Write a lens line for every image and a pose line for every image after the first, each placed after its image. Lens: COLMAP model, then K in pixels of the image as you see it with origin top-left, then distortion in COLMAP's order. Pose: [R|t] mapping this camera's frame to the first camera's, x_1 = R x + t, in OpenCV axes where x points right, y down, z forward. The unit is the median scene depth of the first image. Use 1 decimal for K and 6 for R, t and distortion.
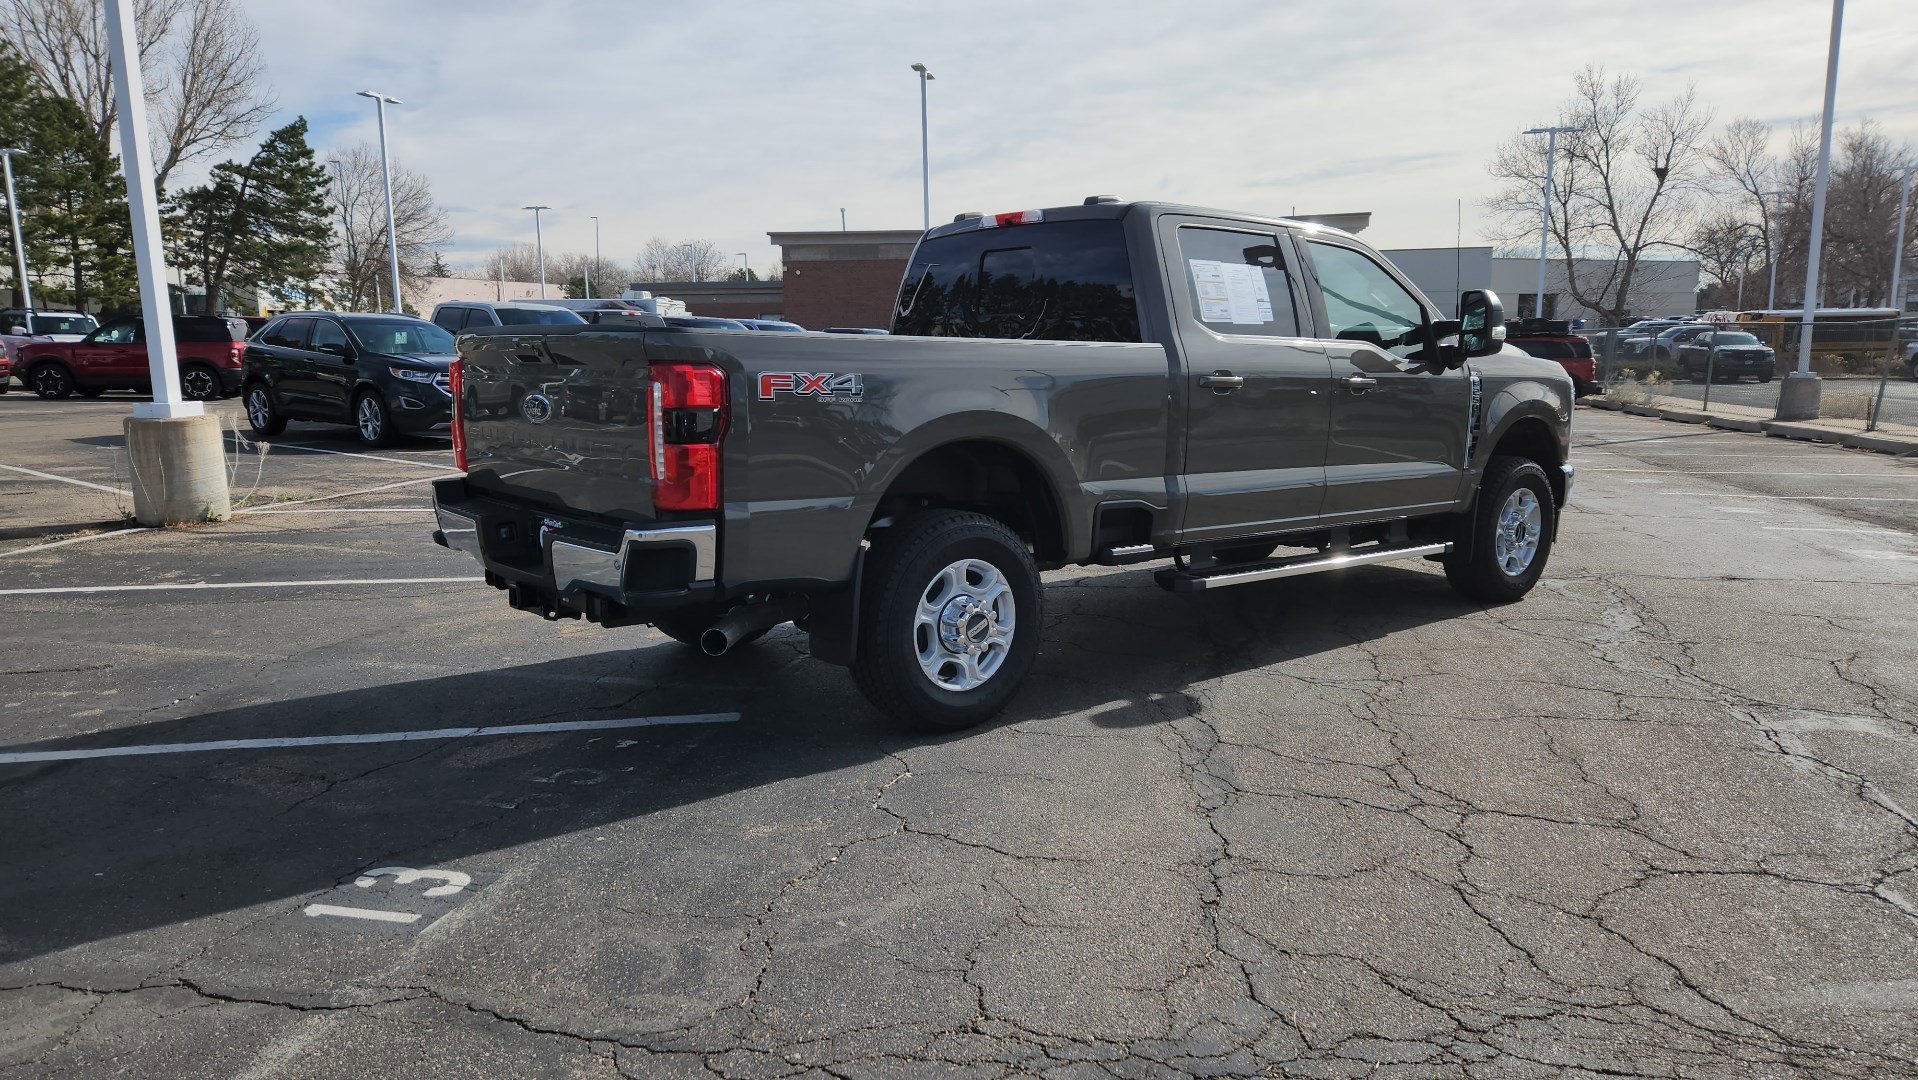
lens RADIAL K [[1276.9, 0, 921.2], [0, 1276.9, 548.1], [0, 0, 1]] dist [0.069879, -0.051238]
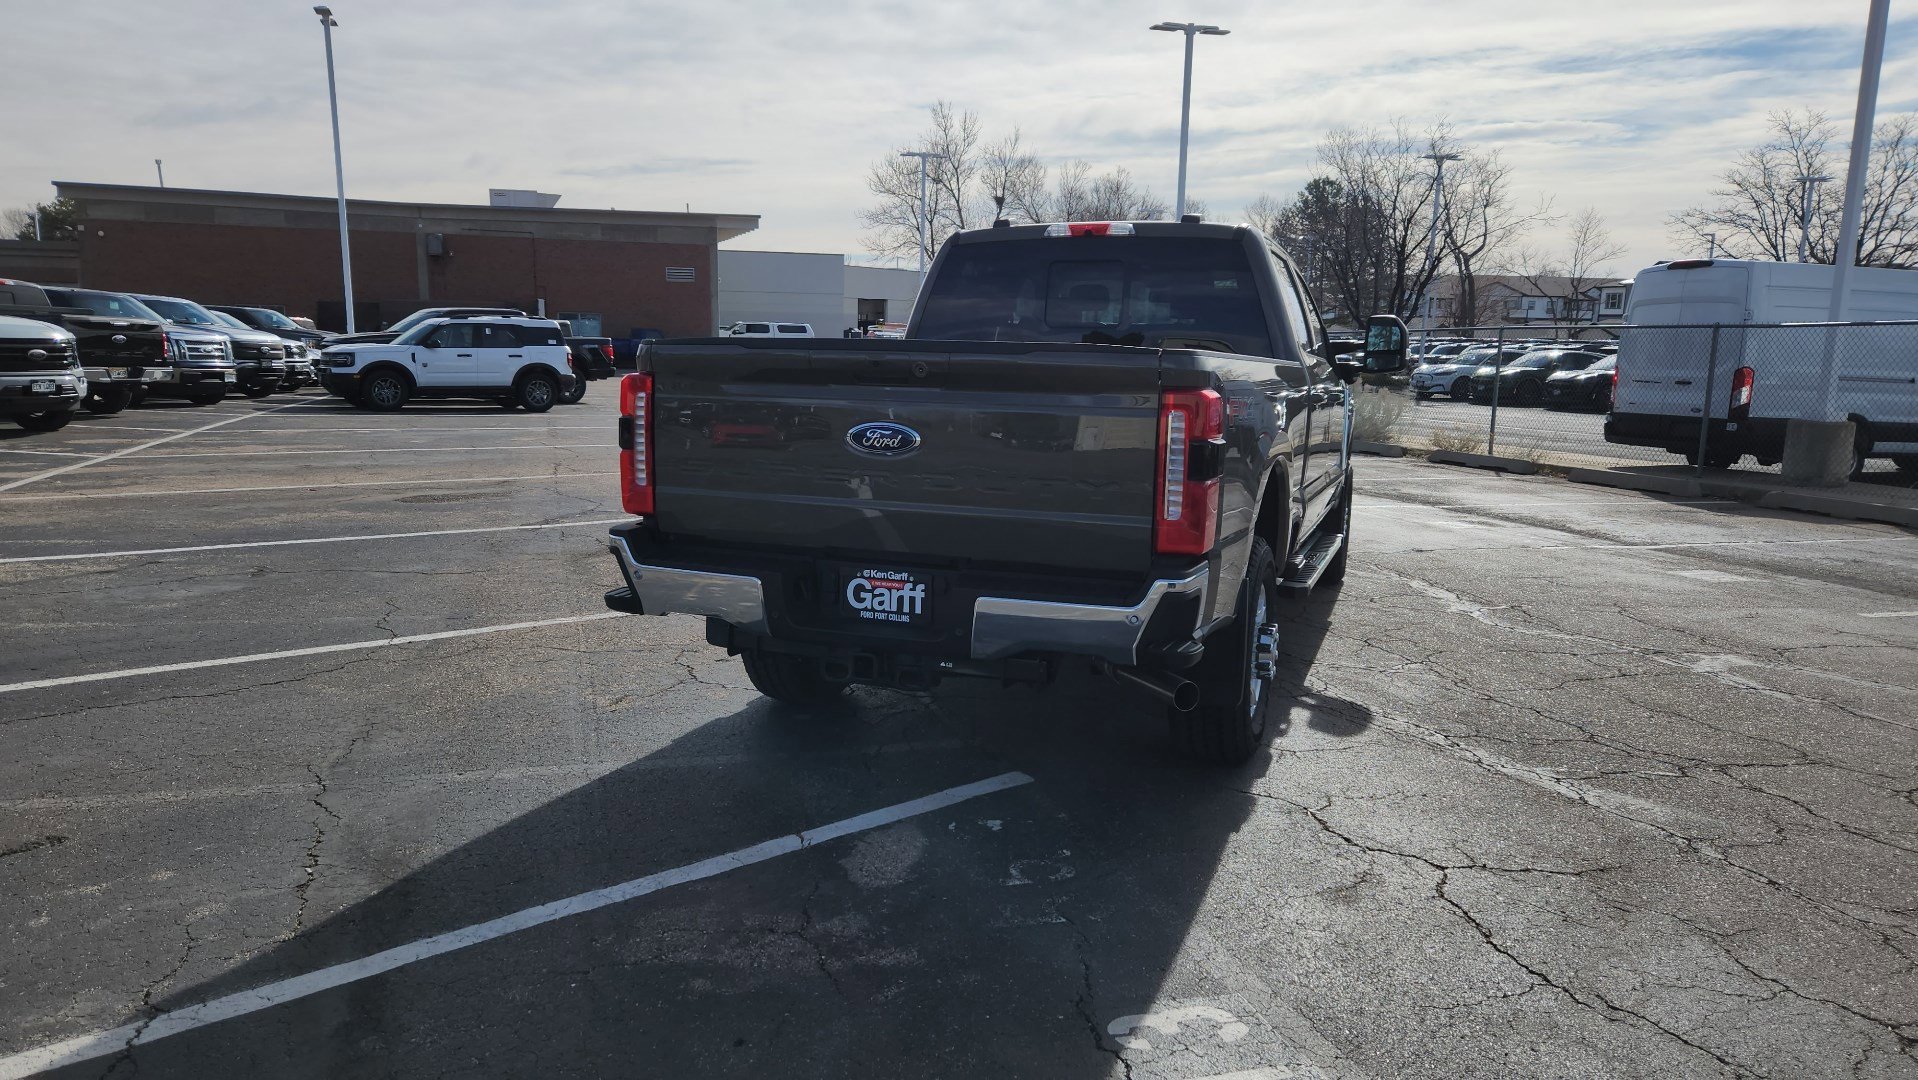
lens RADIAL K [[1279.0, 0, 921.5], [0, 1279.0, 549.9], [0, 0, 1]] dist [0.076142, -0.061553]
pose [[0.874435, -0.058896, 0.481554, -0.434280], [0.054869, 0.998241, 0.022456, -0.034872], [-0.482030, 0.006786, 0.876128, 0.169351]]
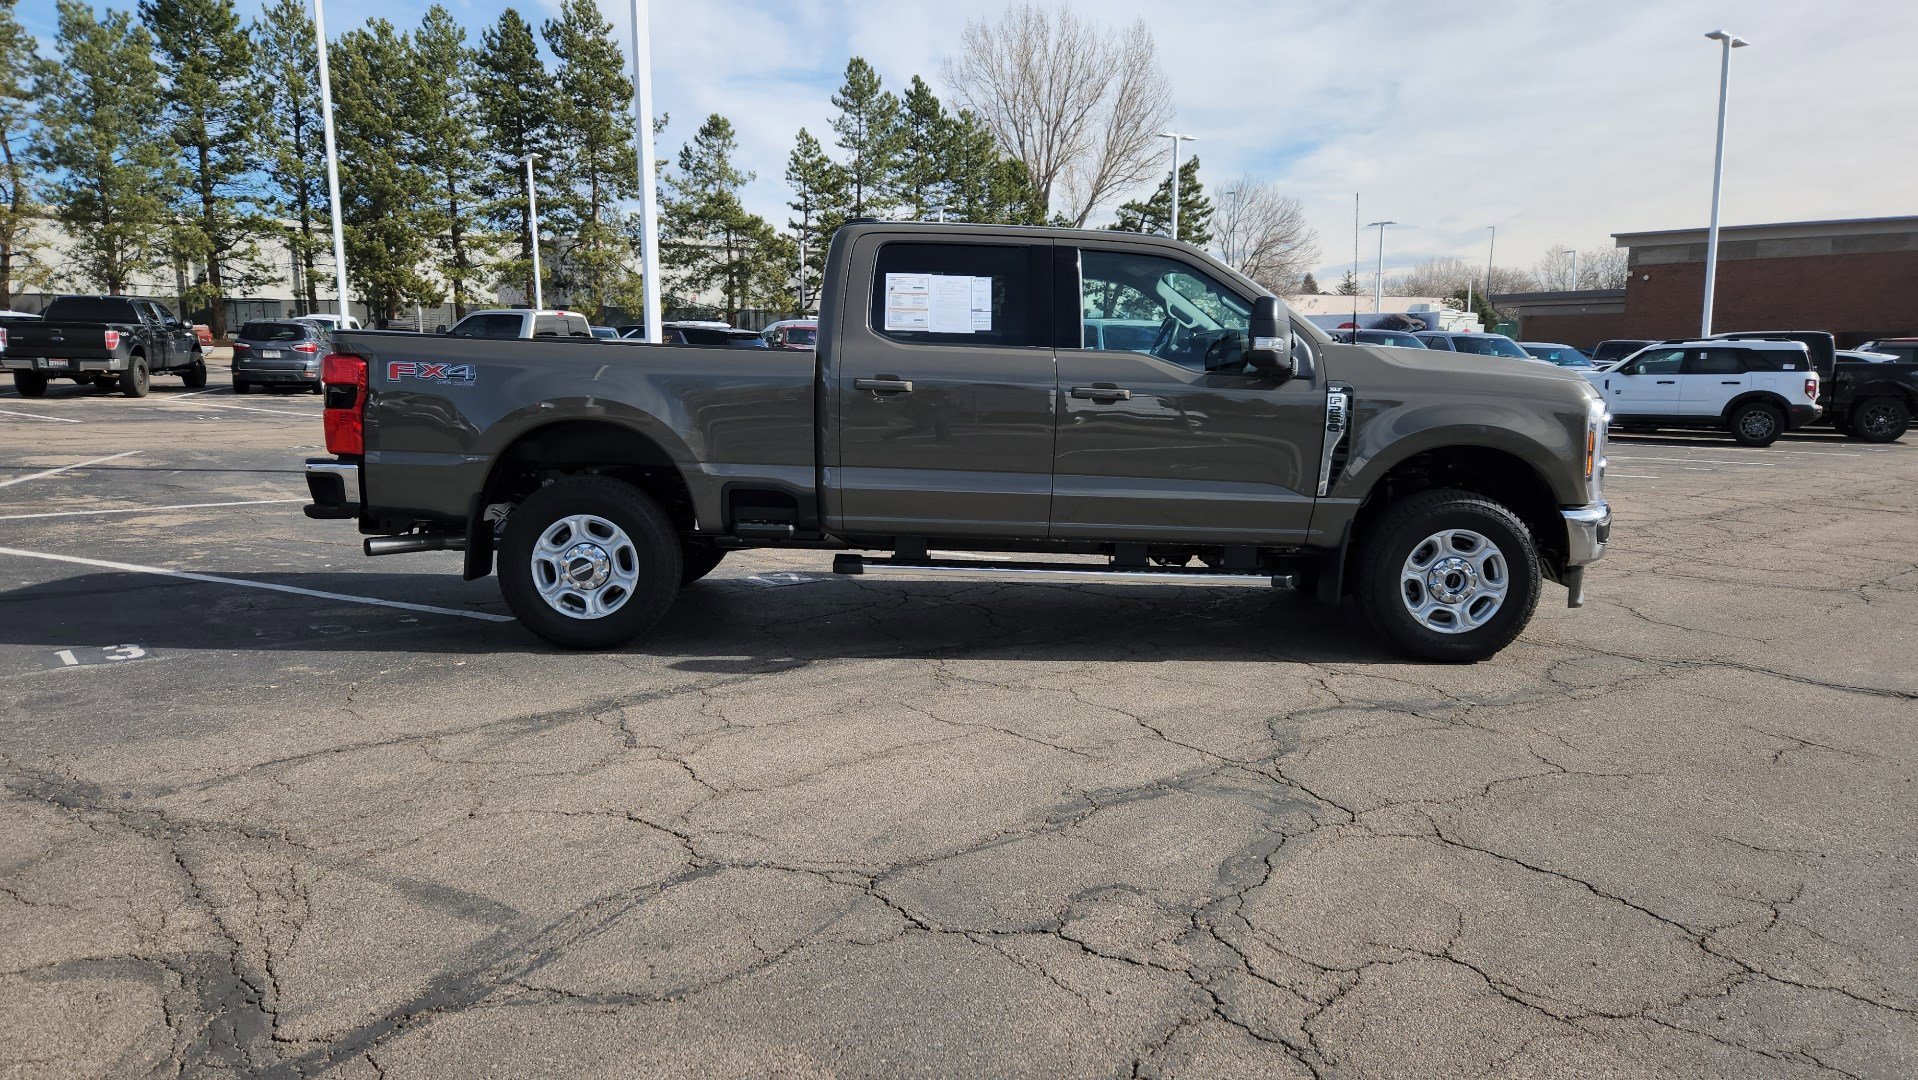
lens RADIAL K [[1276.9, 0, 947.1], [0, 1276.9, 532.8], [0, 0, 1]] dist [0.069879, -0.051238]
pose [[0.786761, 0.093995, -0.610059, 0.716942], [-0.108271, 0.994029, 0.013524, -0.019547], [0.607687, 0.055411, 0.792241, 0.136352]]
